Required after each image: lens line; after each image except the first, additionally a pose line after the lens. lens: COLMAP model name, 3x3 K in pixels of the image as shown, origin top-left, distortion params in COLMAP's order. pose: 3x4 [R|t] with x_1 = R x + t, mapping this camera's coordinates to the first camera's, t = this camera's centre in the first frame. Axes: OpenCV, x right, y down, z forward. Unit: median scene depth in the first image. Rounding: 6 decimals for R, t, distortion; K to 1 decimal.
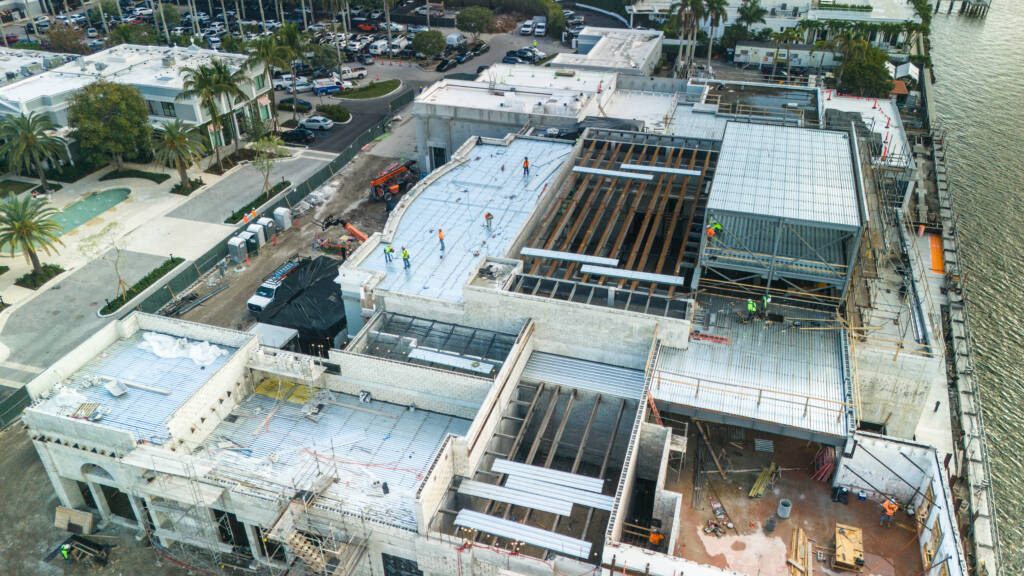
lens RADIAL K [[746.3, 0, 512.0], [0, 746.3, 288.0], [0, 0, 1]] dist [0.053658, -0.051613]
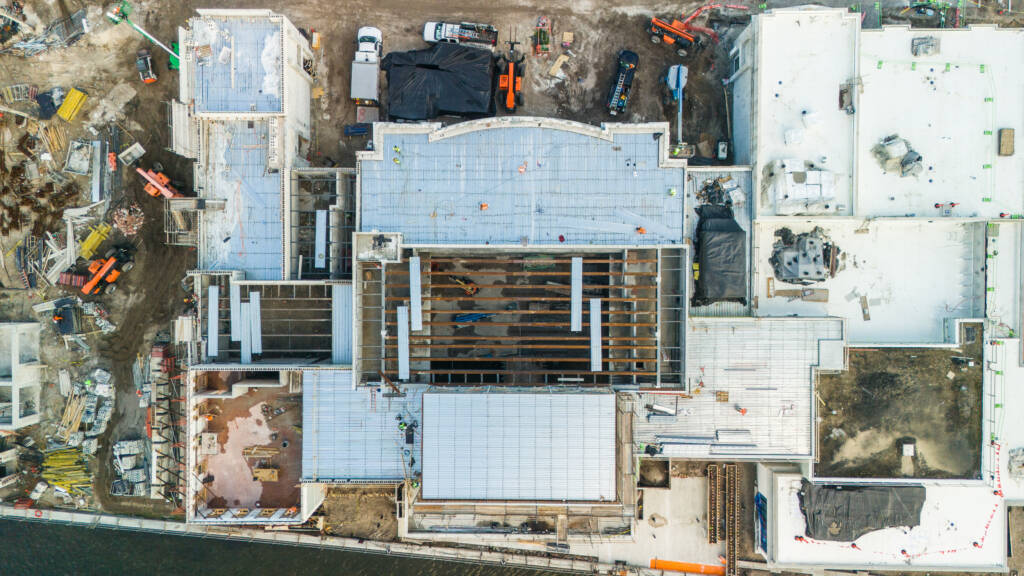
lens RADIAL K [[746.3, 0, 512.0], [0, 746.3, 288.0], [0, 0, 1]] dist [0.053658, -0.051613]
pose [[0.305323, 0.951864, 0.027072, 0.050636], [-0.497477, 0.135203, 0.856876, -0.769807], [0.811969, -0.275092, 0.514811, 0.275468]]
